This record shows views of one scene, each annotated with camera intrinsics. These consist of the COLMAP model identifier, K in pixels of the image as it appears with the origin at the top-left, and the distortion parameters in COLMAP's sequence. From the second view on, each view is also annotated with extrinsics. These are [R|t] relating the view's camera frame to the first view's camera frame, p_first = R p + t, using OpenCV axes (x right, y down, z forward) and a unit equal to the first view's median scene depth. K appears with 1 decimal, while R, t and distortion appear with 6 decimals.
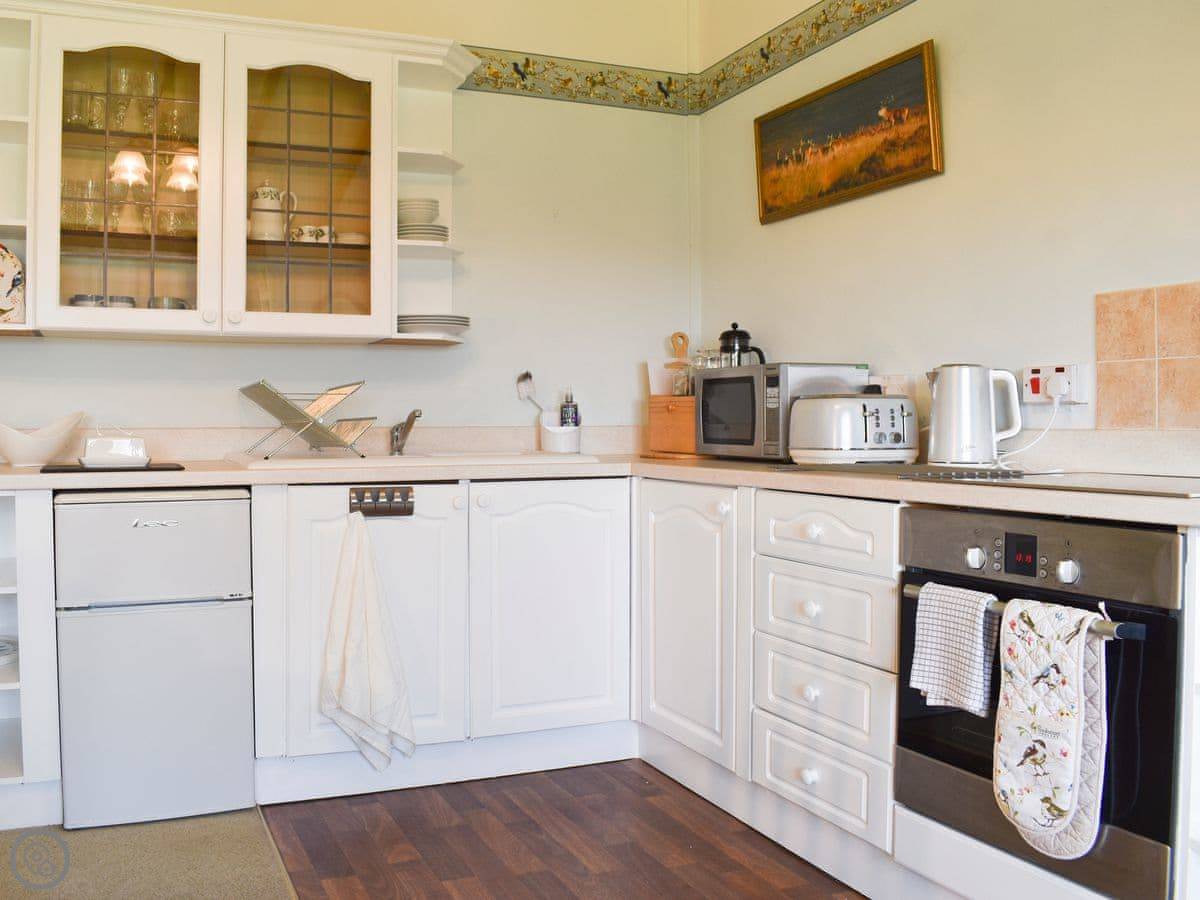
lens RADIAL K [[1070.4, 0, 555.2], [0, 1070.4, 444.1], [0, 0, 1]] dist [-0.090483, 0.008183]
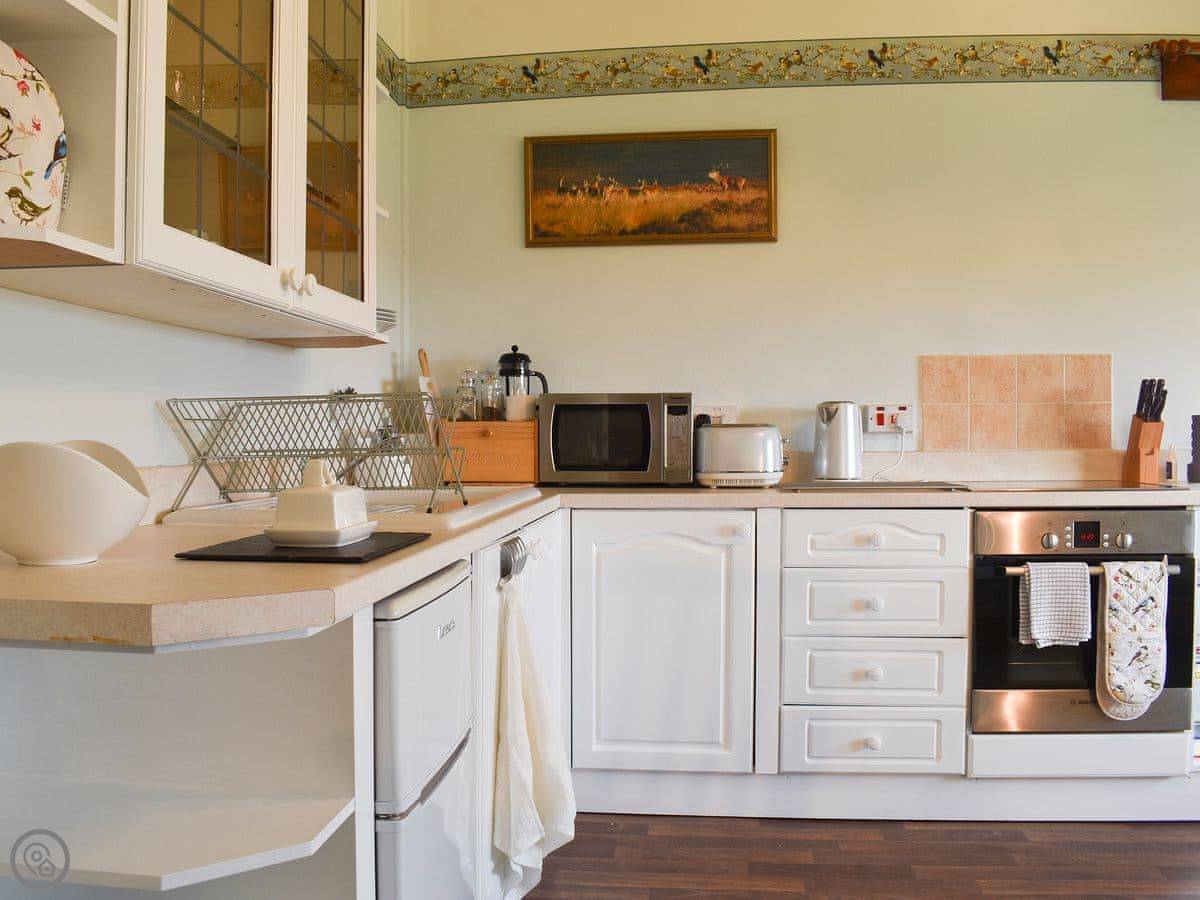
lens RADIAL K [[1076.0, 0, 581.6], [0, 1076.0, 485.4], [0, 0, 1]] dist [-0.089661, 0.003189]
pose [[0.475541, -0.039933, 0.878787, -0.893423], [0.023800, 0.999188, 0.032525, -0.023556], [-0.879371, 0.005449, 0.476105, 0.657329]]
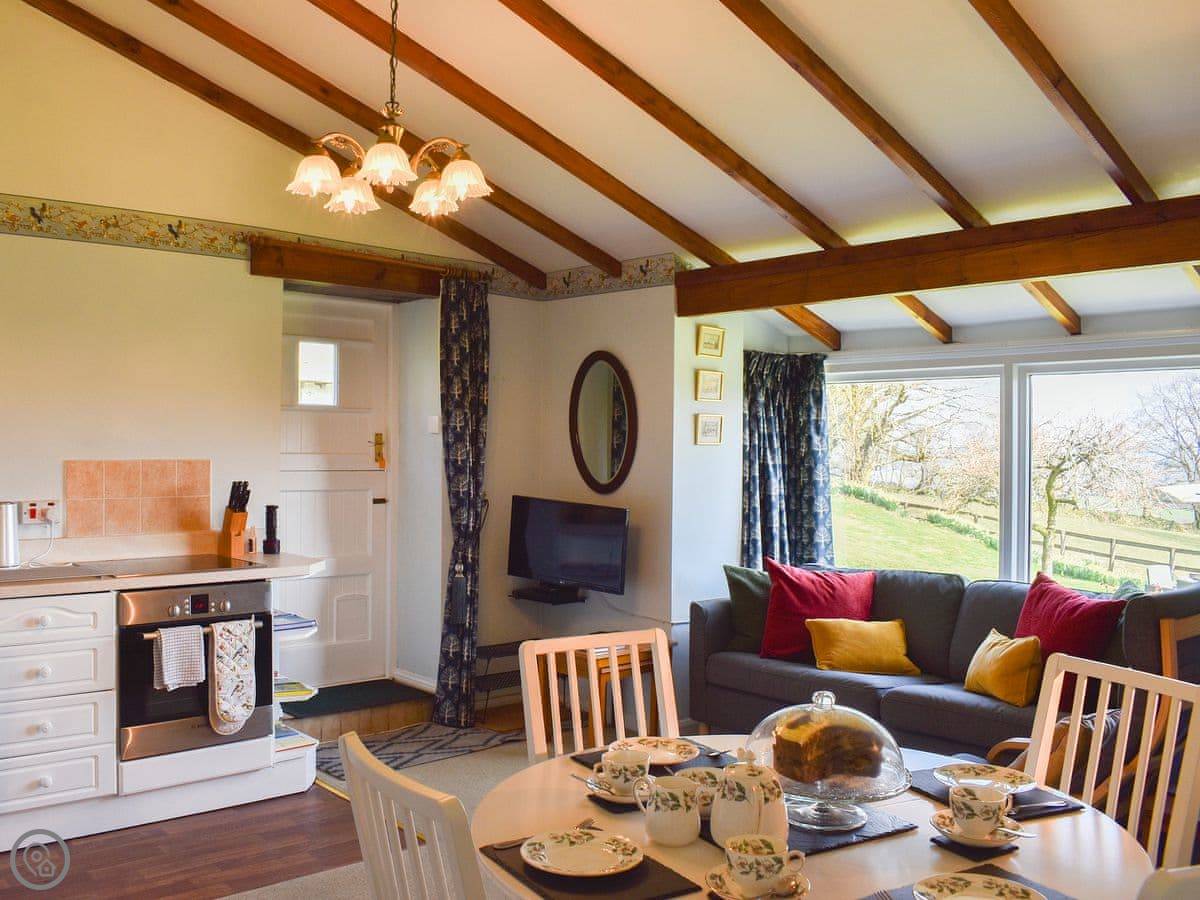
lens RADIAL K [[1070.4, 0, 555.2], [0, 1070.4, 444.1], [0, 0, 1]] dist [-0.090483, 0.008183]
pose [[-0.314407, -0.000407, 0.949288, -1.291681], [0.005839, 0.999980, 0.002362, -0.155974], [-0.949270, 0.006285, -0.314398, 0.708818]]
